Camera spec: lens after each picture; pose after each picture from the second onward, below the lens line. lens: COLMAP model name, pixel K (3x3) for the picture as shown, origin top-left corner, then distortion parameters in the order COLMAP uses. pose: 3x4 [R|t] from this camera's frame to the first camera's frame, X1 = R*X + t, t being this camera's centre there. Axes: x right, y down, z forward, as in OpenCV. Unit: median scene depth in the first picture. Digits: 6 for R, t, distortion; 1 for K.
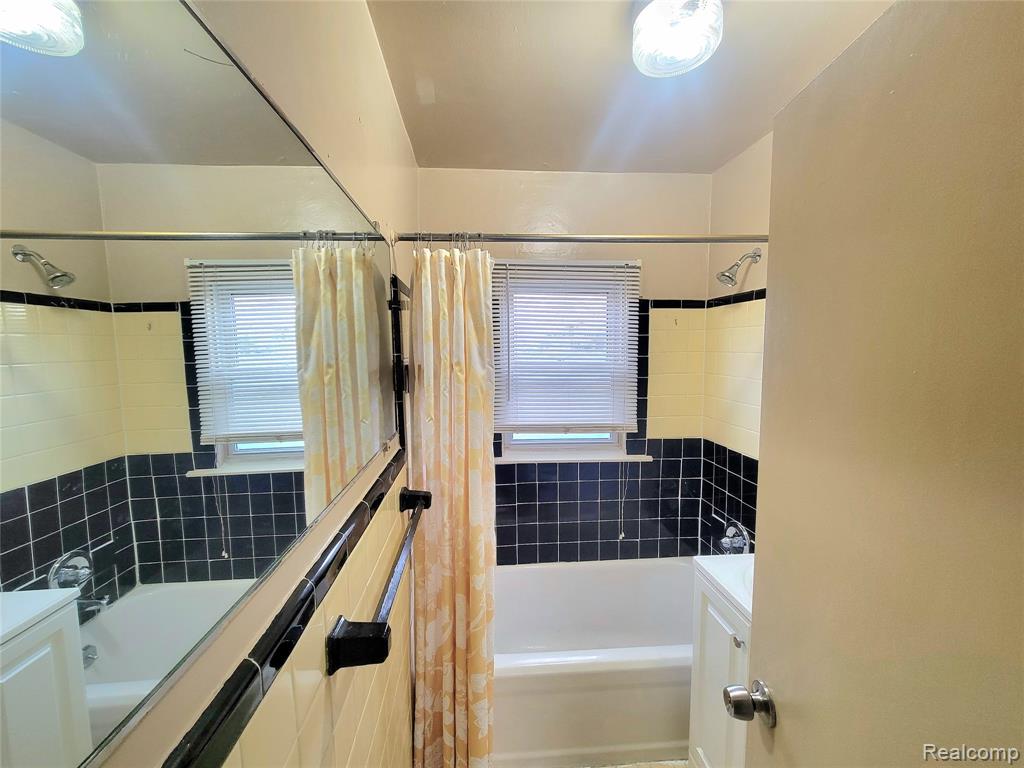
lens RADIAL K [[414.4, 0, 508.8], [0, 414.4, 382.8], [0, 0, 1]] dist [0.002593, -0.003286]
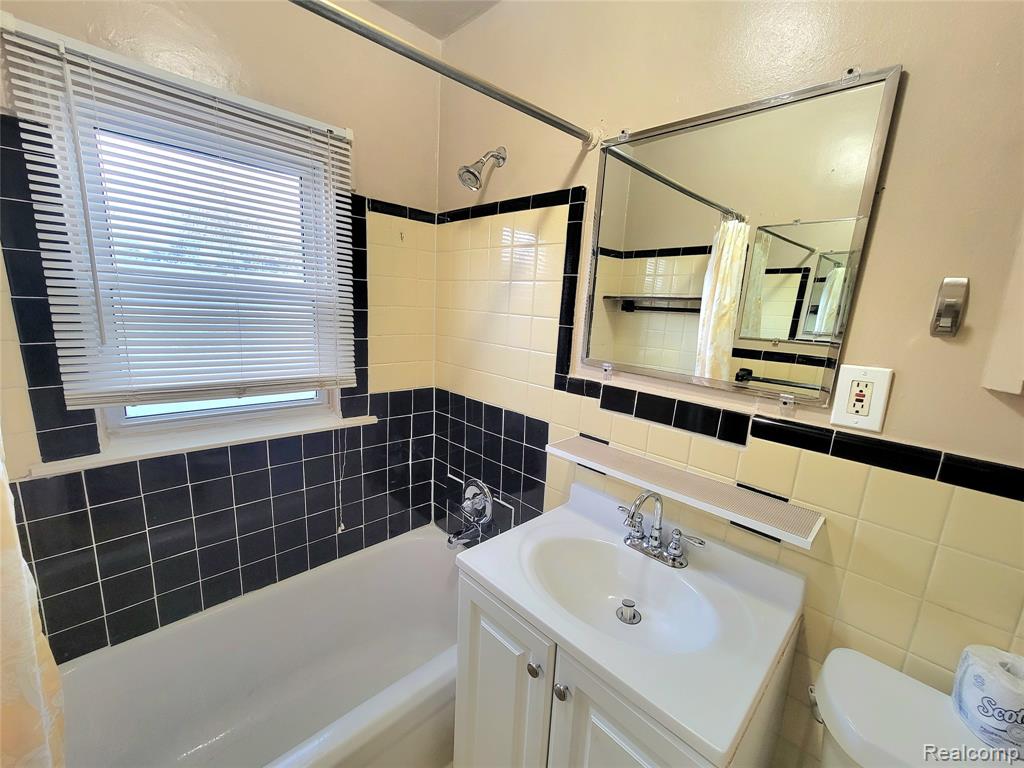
lens RADIAL K [[414.4, 0, 505.8], [0, 414.4, 385.3], [0, 0, 1]] dist [0.002593, -0.003286]
pose [[0.769944, -0.077010, 0.633448, 0.053280], [-0.004600, 0.991995, 0.126191, 0.024982], [-0.638095, -0.100074, 0.763426, 0.282576]]
